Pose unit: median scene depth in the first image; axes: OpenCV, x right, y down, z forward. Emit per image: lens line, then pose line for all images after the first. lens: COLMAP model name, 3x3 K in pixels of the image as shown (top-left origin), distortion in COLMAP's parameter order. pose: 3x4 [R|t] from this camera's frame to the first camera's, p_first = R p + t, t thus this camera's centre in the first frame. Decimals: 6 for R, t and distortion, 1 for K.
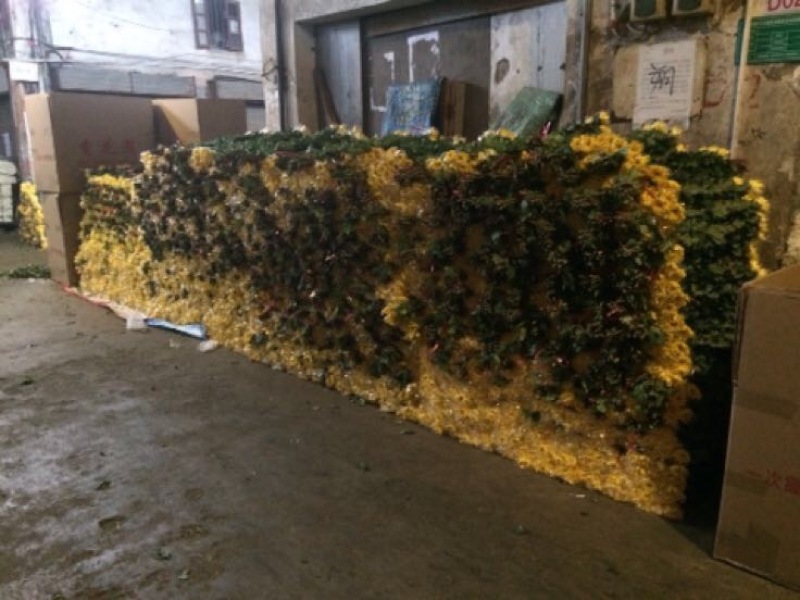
lens RADIAL K [[664.0, 0, 401.8], [0, 664.0, 304.0], [0, 0, 1]] dist [0.113620, -0.157246]
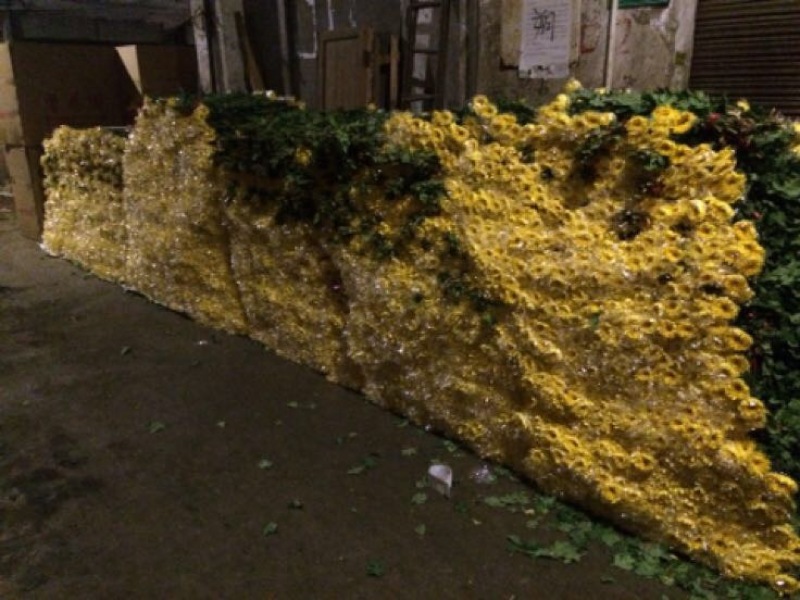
lens RADIAL K [[664.0, 0, 401.8], [0, 664.0, 304.0], [0, 0, 1]] dist [0.113620, -0.157246]
pose [[0.999855, -0.004701, -0.016383, 0.187007], [0.005896, 0.997266, 0.073659, -0.000625], [0.015992, -0.073745, 0.997149, -0.011494]]
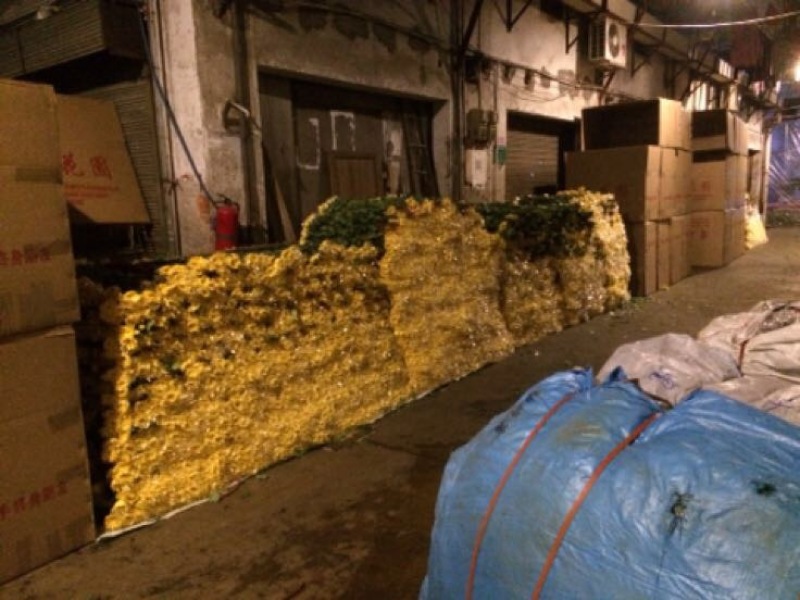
lens RADIAL K [[664.0, 0, 401.8], [0, 664.0, 304.0], [0, 0, 1]] dist [0.113620, -0.157246]
pose [[-0.164900, -0.150443, 0.974769, -1.710655], [0.257460, 0.947468, 0.189784, -0.372639], [-0.952115, 0.282260, -0.117505, 1.573029]]
